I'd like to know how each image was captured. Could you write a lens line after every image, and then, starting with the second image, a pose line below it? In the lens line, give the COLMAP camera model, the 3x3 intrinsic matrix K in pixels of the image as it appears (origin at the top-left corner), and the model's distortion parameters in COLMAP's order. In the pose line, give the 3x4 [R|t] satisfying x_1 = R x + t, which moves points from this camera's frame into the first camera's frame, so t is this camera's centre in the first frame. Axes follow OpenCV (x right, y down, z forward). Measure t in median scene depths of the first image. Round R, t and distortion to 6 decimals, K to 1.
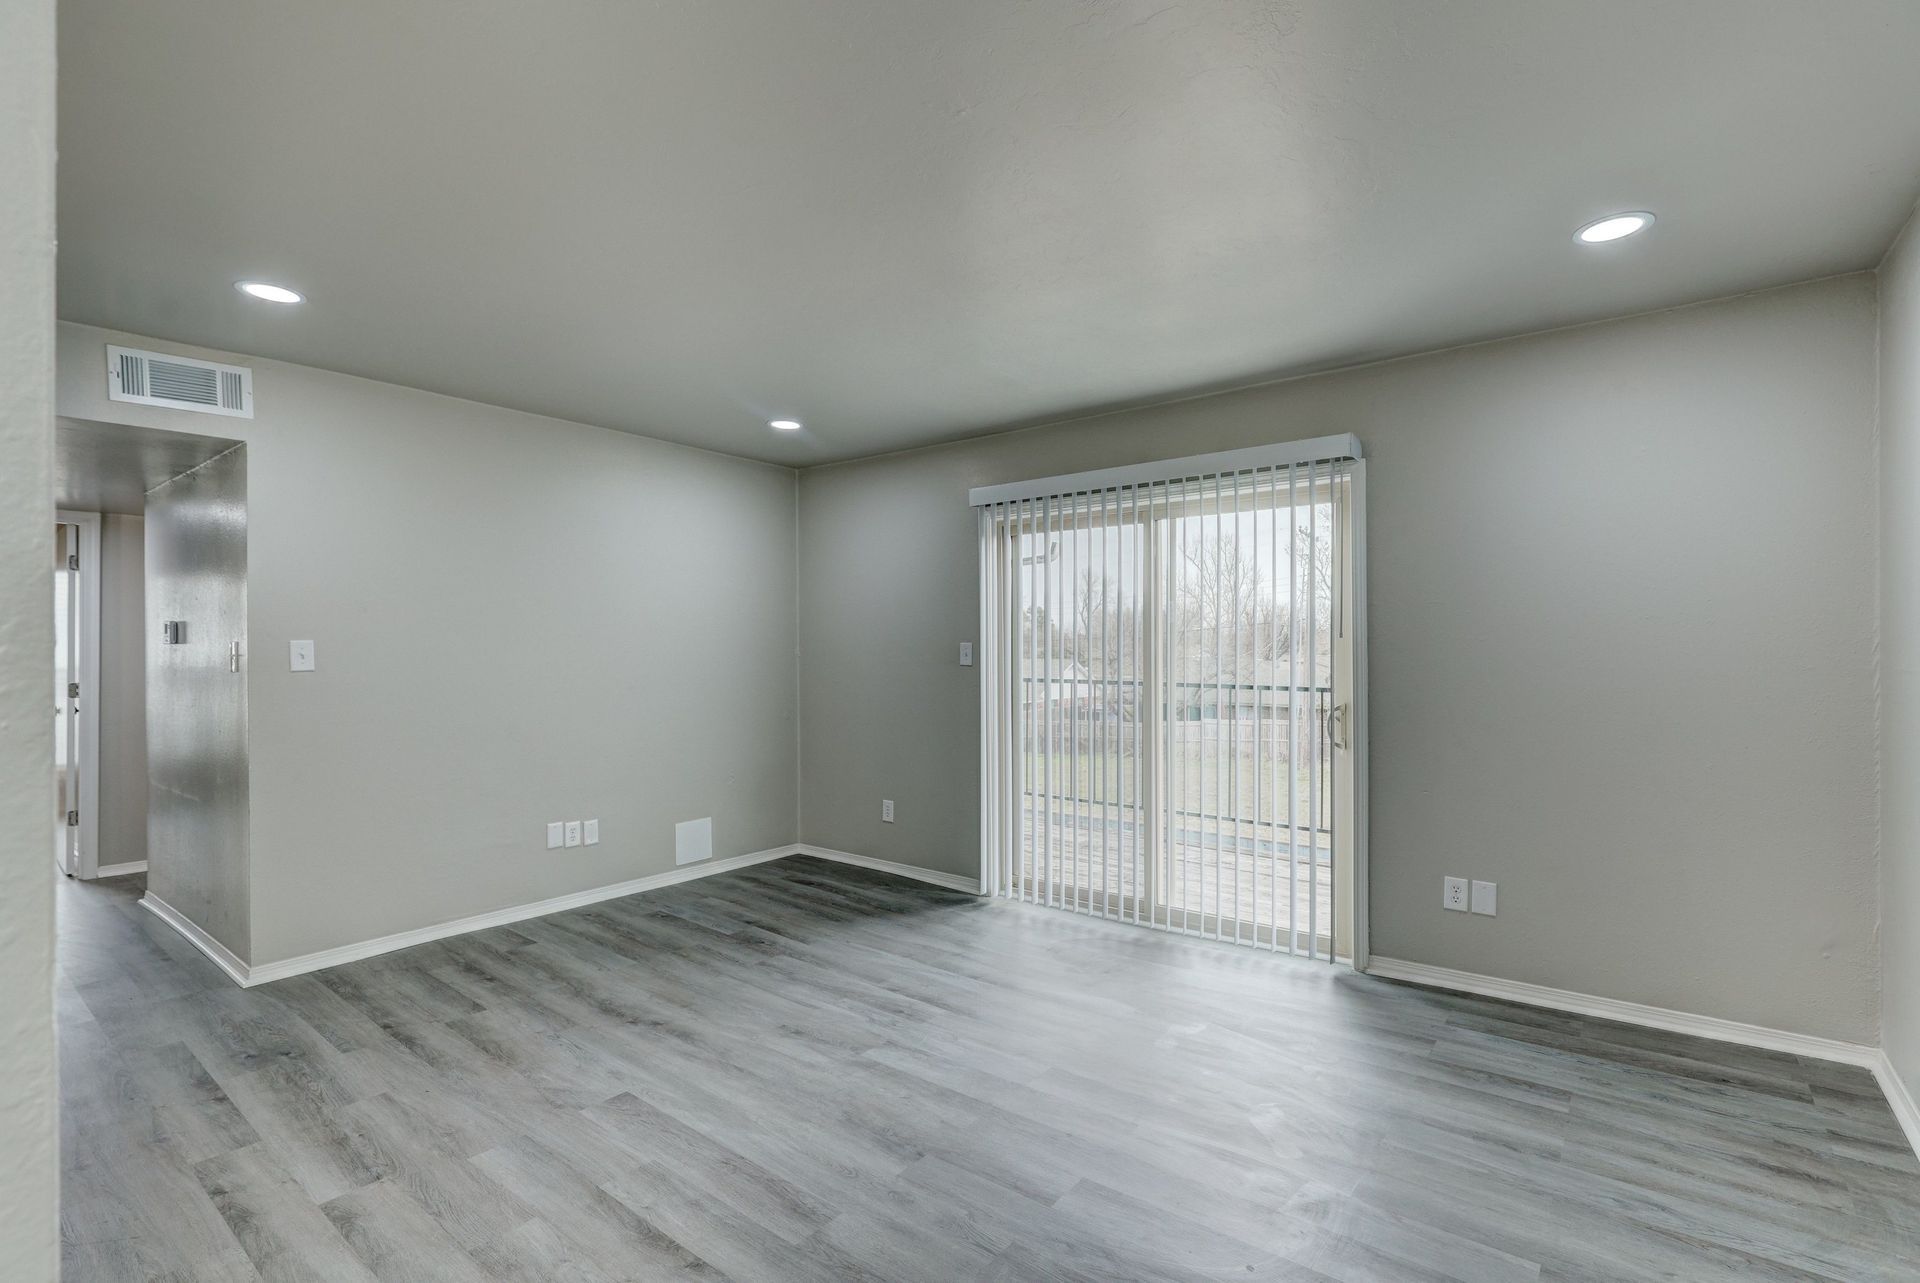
lens RADIAL K [[881.2, 0, 965.3], [0, 881.2, 658.8], [0, 0, 1]] dist [-0.000203, 0.000401]
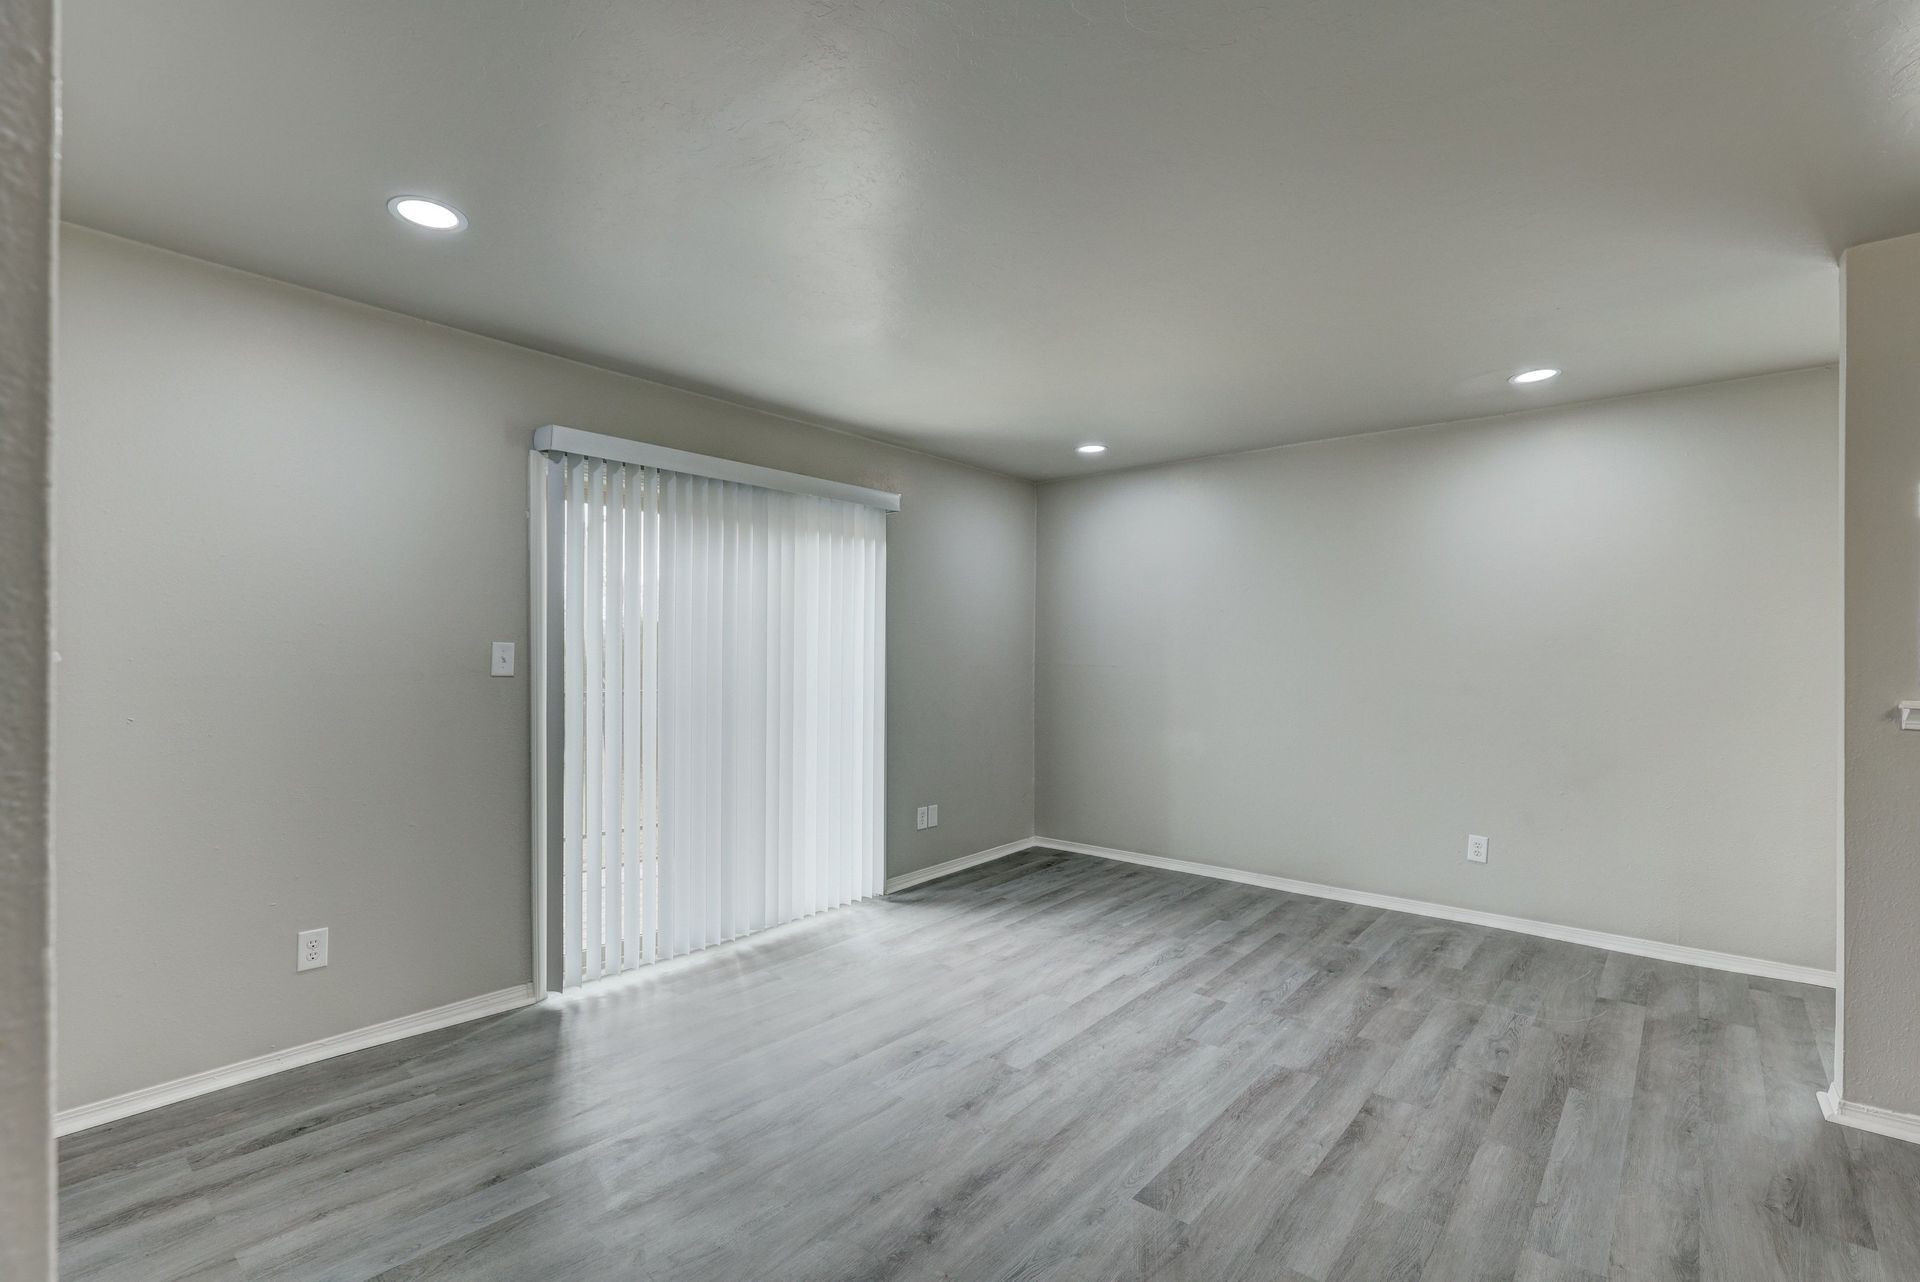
lens RADIAL K [[881.2, 0, 962.0], [0, 881.2, 646.5], [0, 0, 1]] dist [-0.000203, 0.000401]
pose [[0.030278, 0.011258, 0.999478, -1.078694], [0.005882, 0.999917, -0.011441, -0.009505], [-0.999524, 0.006226, 0.030209, 1.008995]]
